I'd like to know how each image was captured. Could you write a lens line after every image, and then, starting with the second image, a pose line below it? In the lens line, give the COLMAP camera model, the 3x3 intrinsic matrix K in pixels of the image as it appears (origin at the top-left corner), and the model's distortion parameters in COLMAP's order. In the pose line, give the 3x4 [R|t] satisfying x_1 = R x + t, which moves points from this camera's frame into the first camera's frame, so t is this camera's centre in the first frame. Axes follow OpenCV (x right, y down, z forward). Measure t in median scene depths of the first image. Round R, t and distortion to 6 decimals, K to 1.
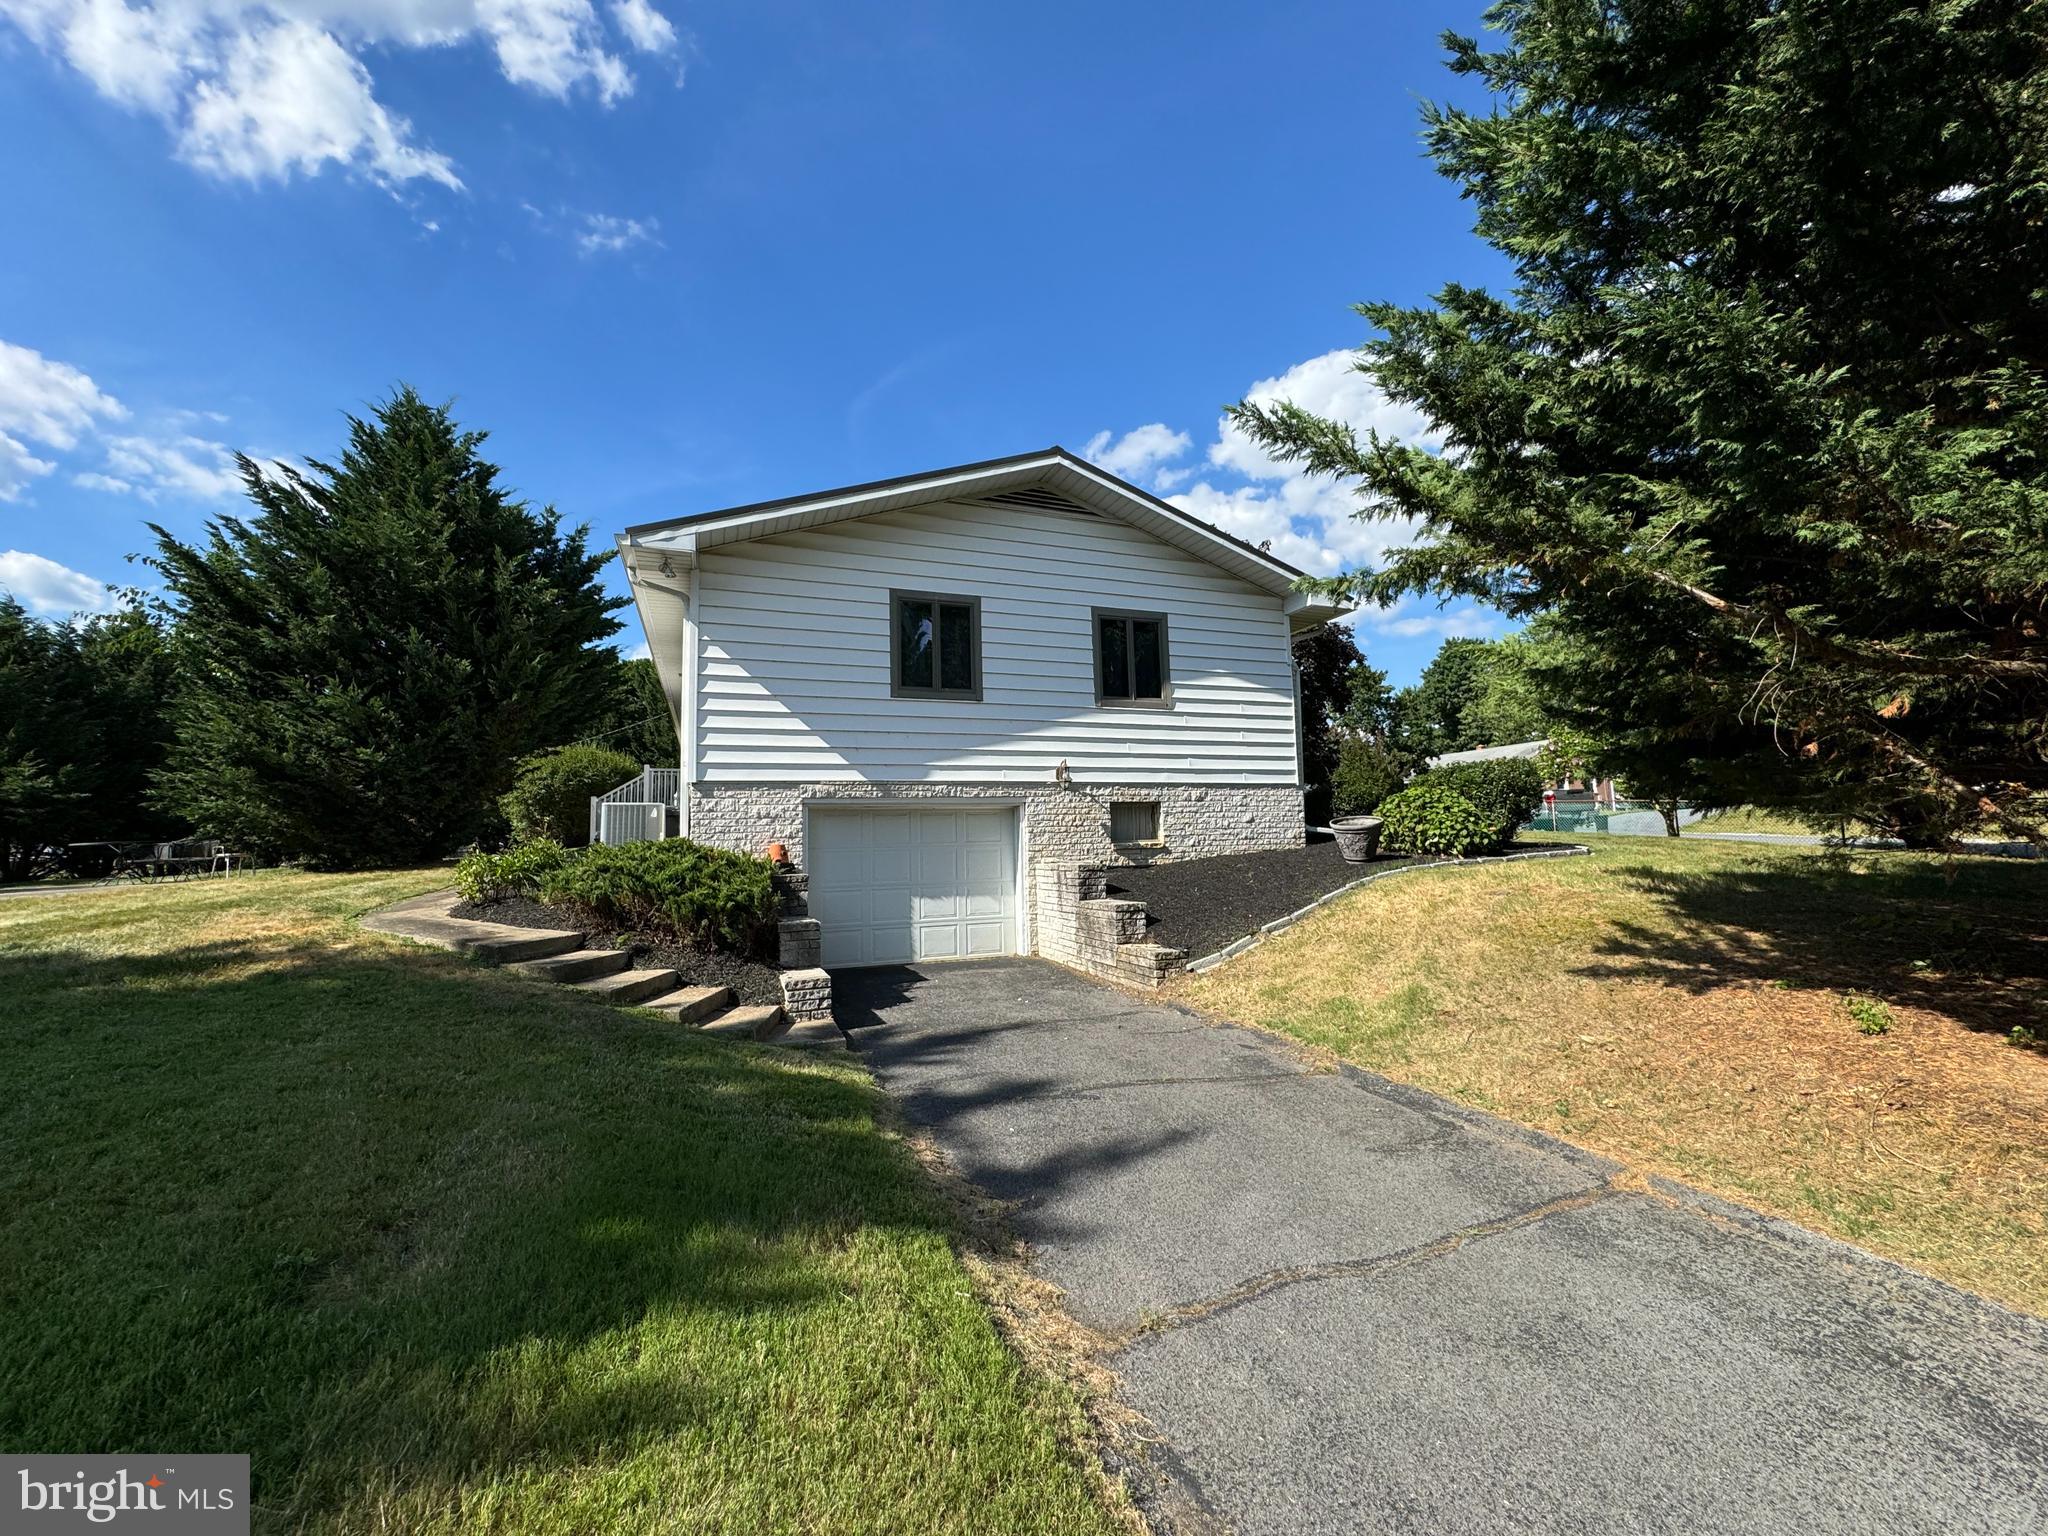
lens RADIAL K [[820.8, 0, 1027.0], [0, 820.8, 774.0], [0, 0, 1]] dist [-0.003382, 0.000654]
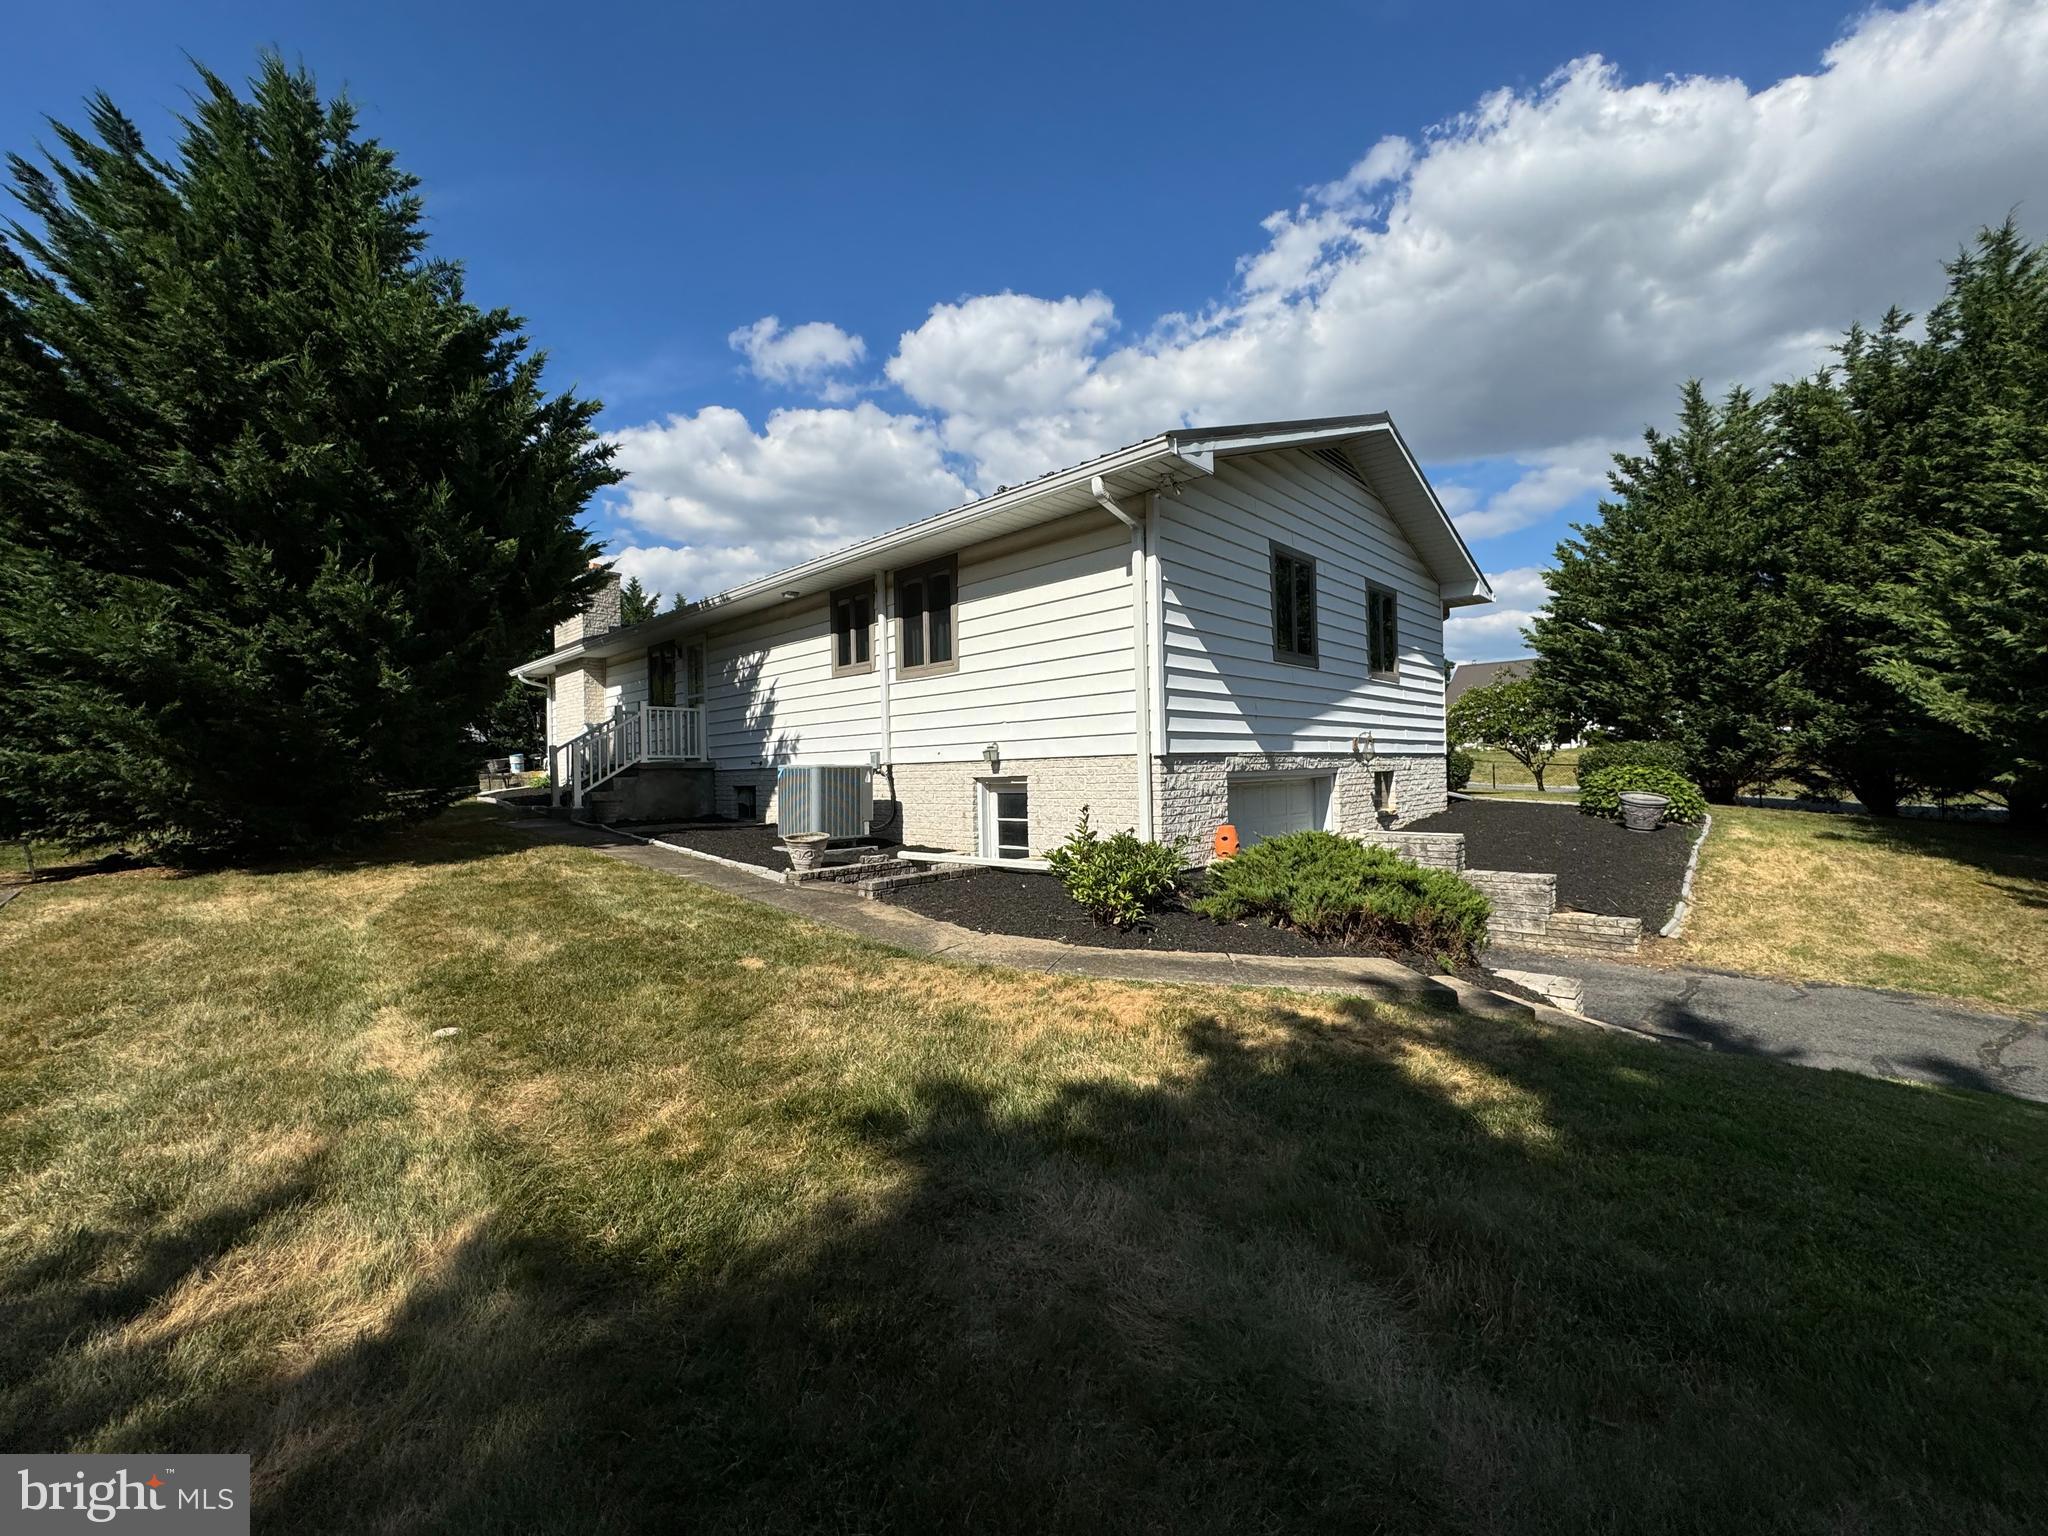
lens RADIAL K [[820.8, 0, 1042.5], [0, 820.8, 779.0], [0, 0, 1]] dist [-0.003382, 0.000654]
pose [[0.893504, 0.002559, 0.449048, -0.736291], [-0.044808, 0.995501, 0.083484, -0.024588], [-0.446814, -0.094715, 0.889599, 0.260160]]
